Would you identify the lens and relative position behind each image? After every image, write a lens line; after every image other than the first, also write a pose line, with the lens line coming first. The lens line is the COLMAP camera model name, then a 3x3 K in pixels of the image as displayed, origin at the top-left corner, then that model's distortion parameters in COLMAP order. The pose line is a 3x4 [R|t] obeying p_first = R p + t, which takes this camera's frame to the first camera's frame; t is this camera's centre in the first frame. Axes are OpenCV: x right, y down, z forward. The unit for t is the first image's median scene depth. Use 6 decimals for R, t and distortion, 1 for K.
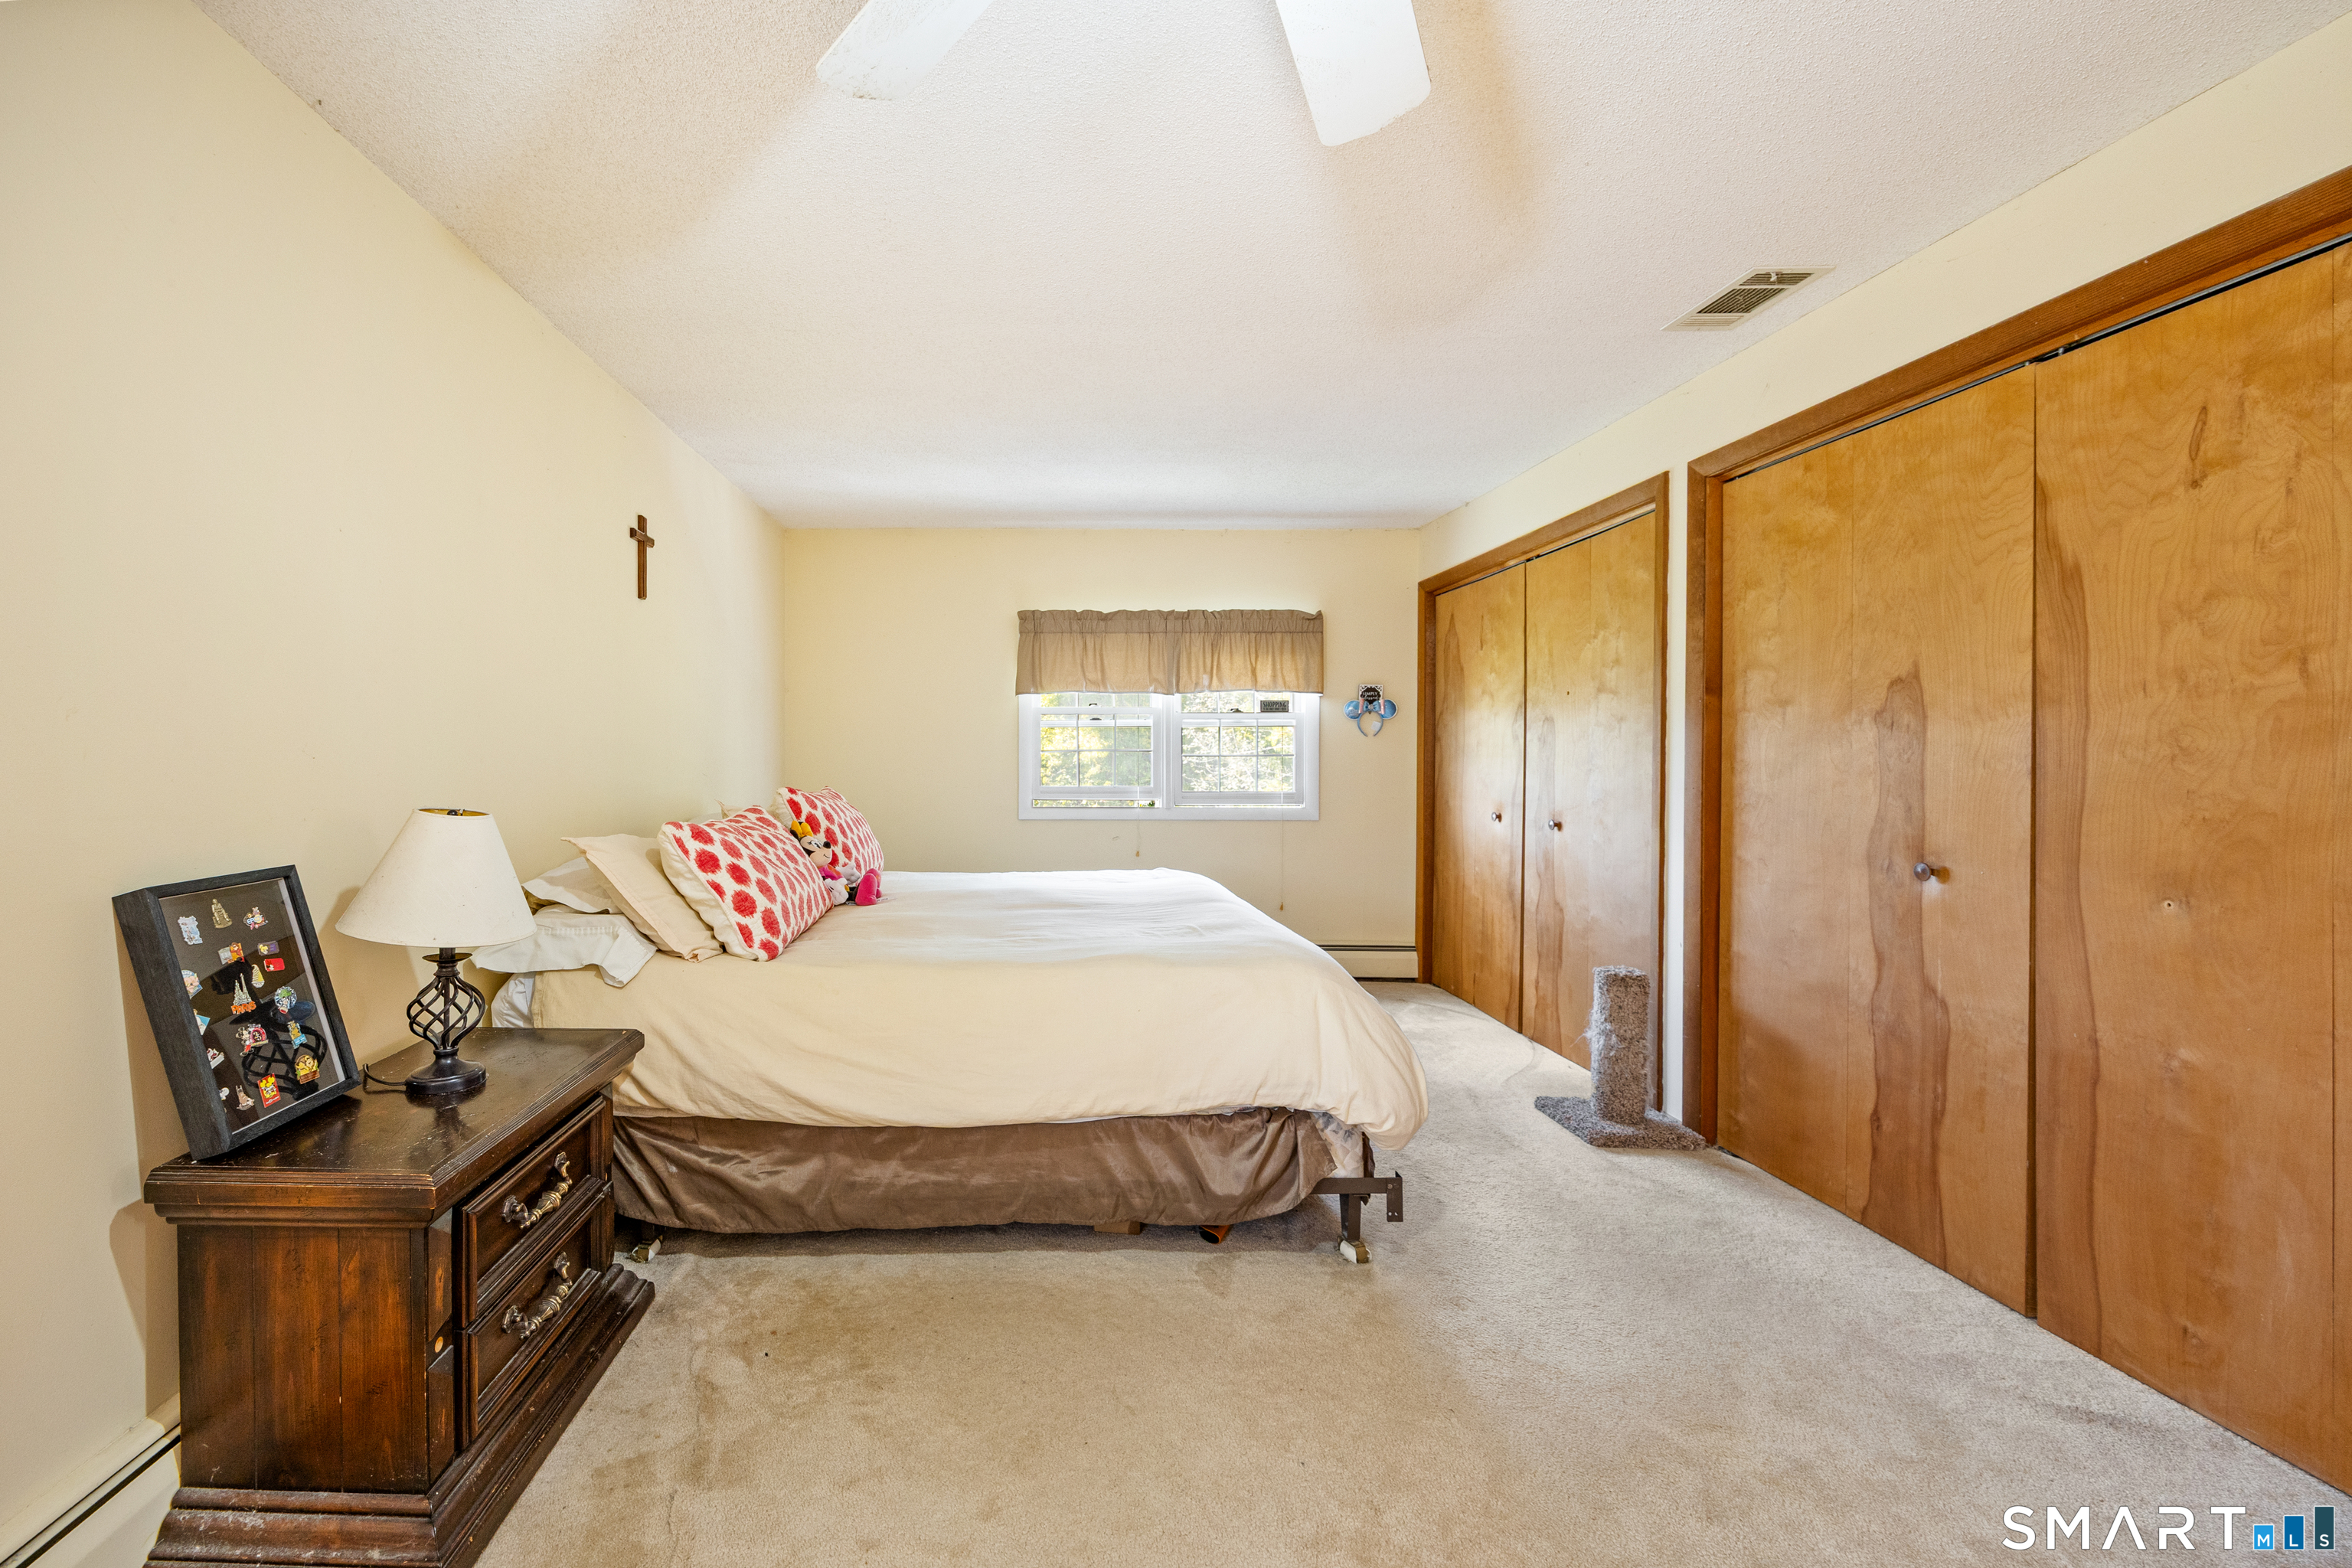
lens RADIAL K [[965.2, 0, 1017.4], [0, 965.2, 743.1], [0, 0, 1]] dist [-0.001448, -0.000062]
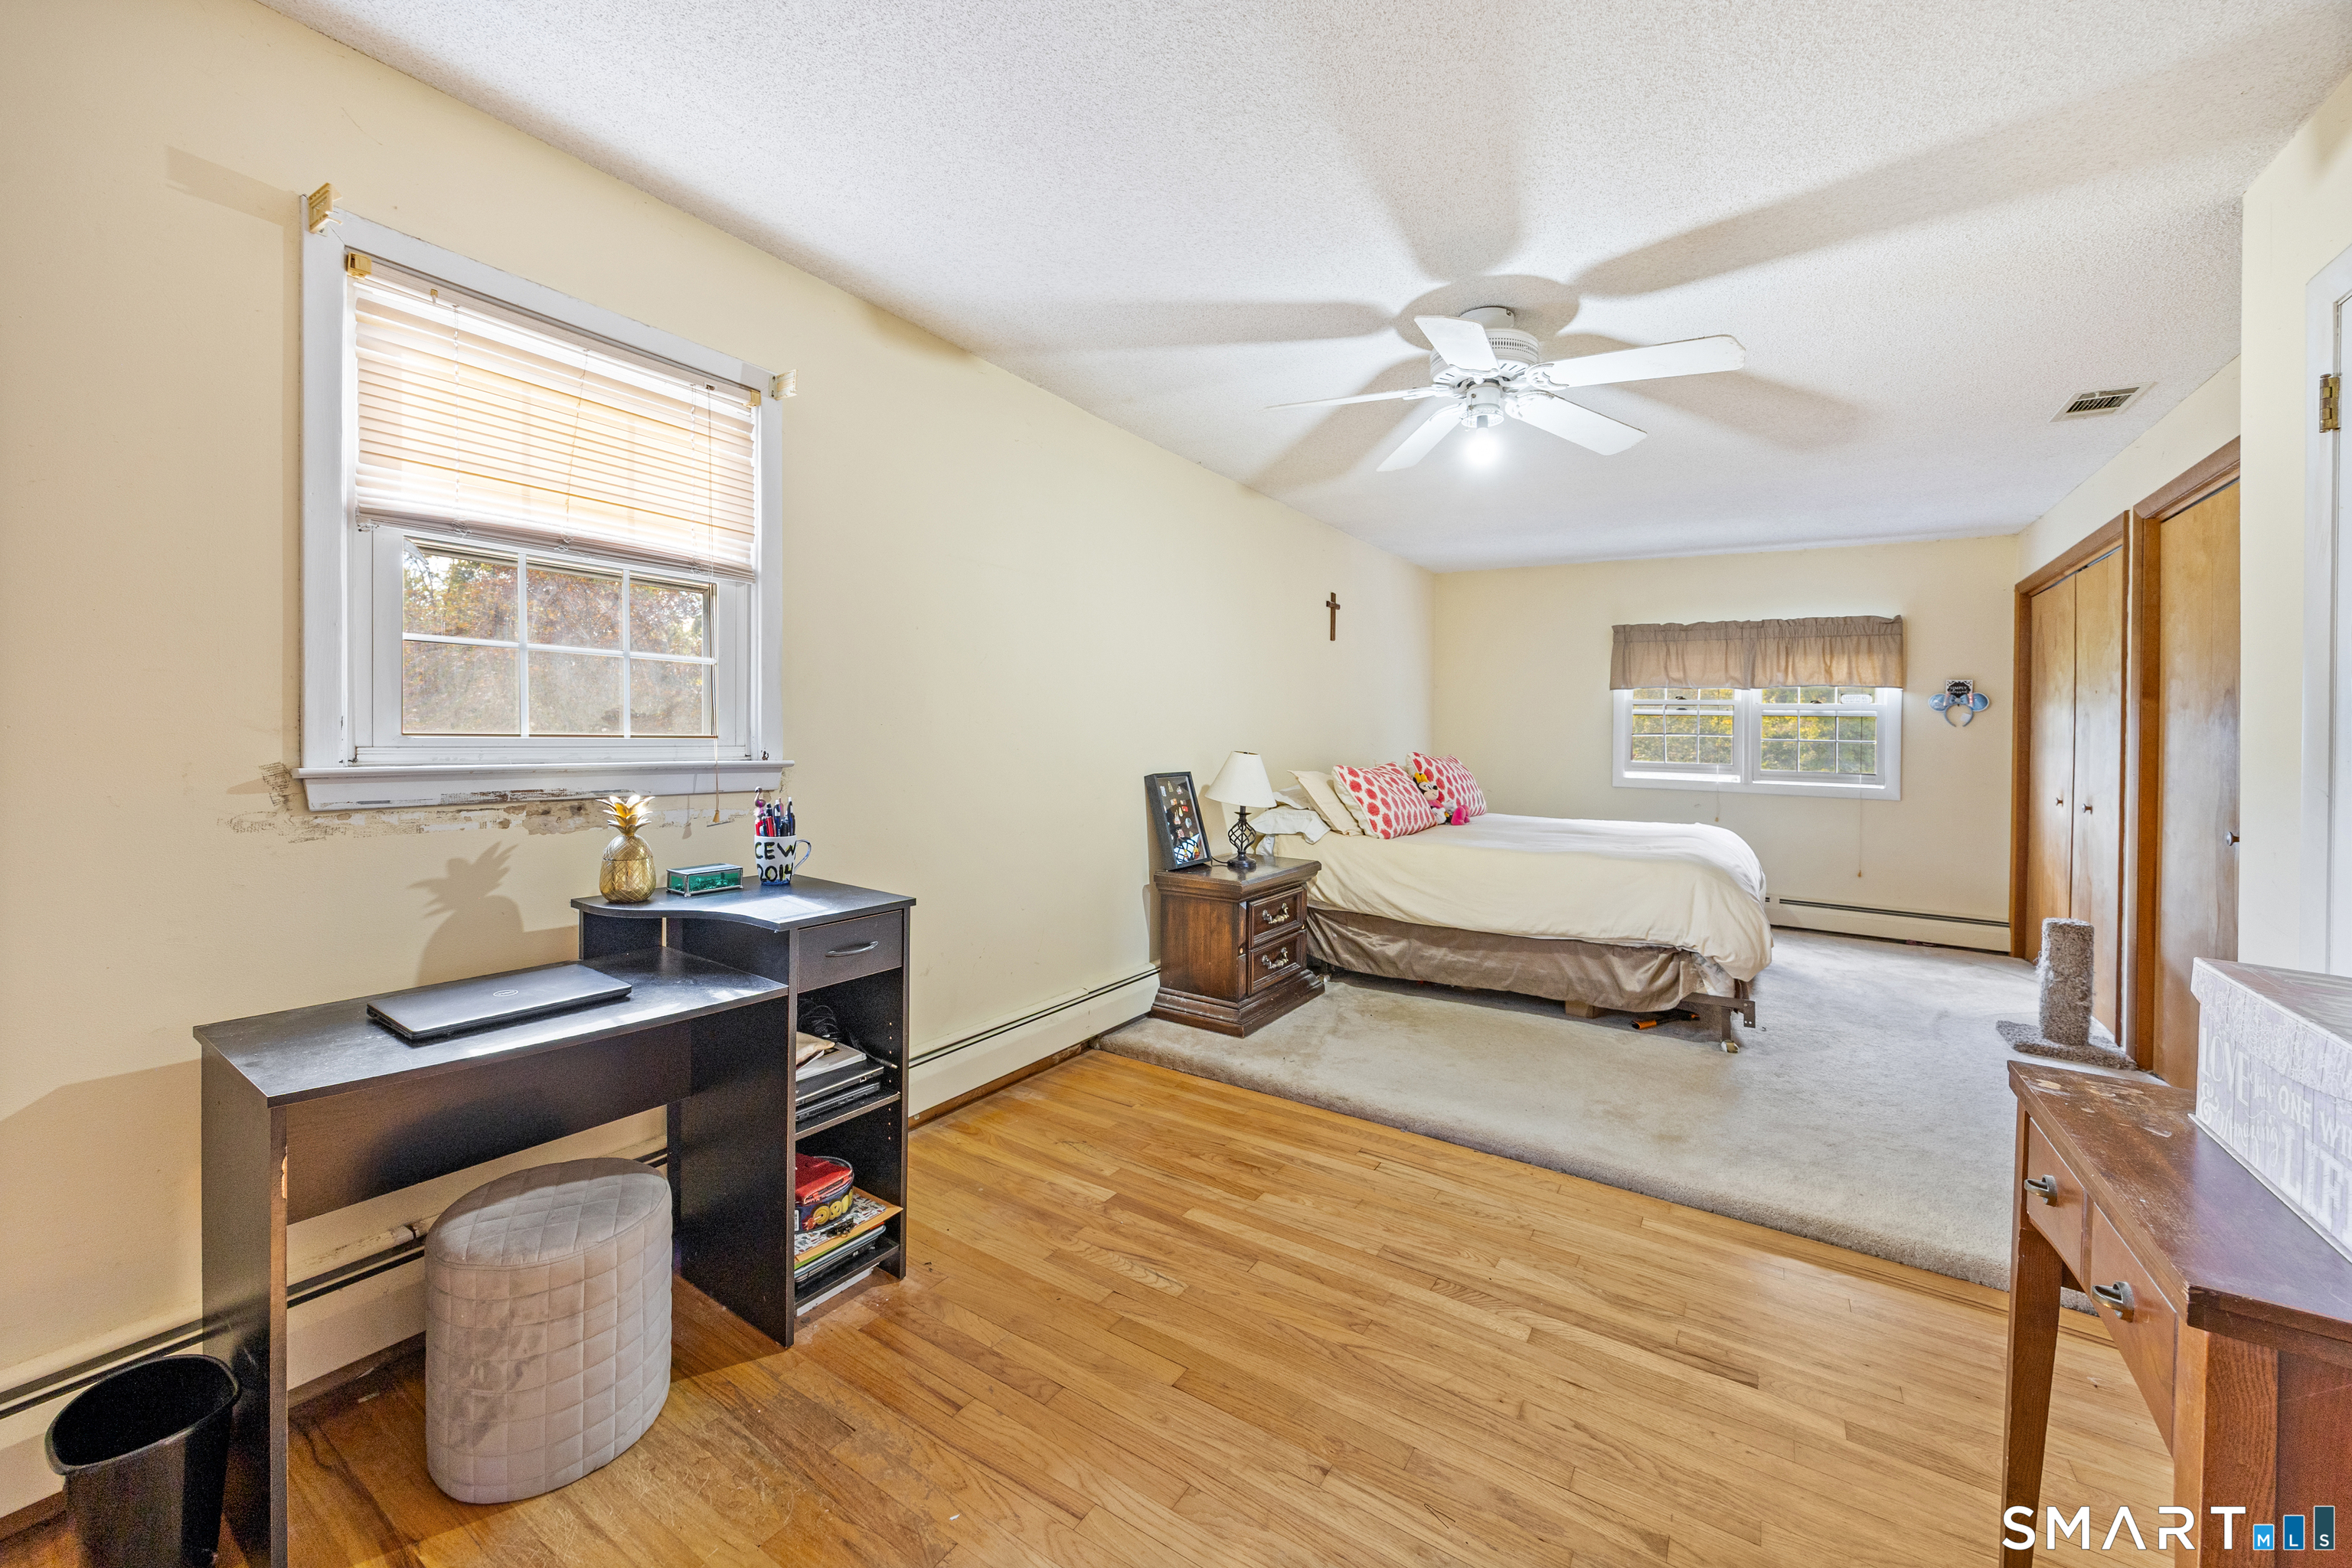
lens RADIAL K [[924.3, 0, 1182.2], [0, 924.3, 725.6], [0, 0, 1]] dist [-0.000429, 0.000021]
pose [[0.846245, 0.016788, -0.532529, 0.381550], [-0.014017, 0.999859, 0.009247, -0.011944], [0.532609, -0.000360, 0.846361, -0.779234]]
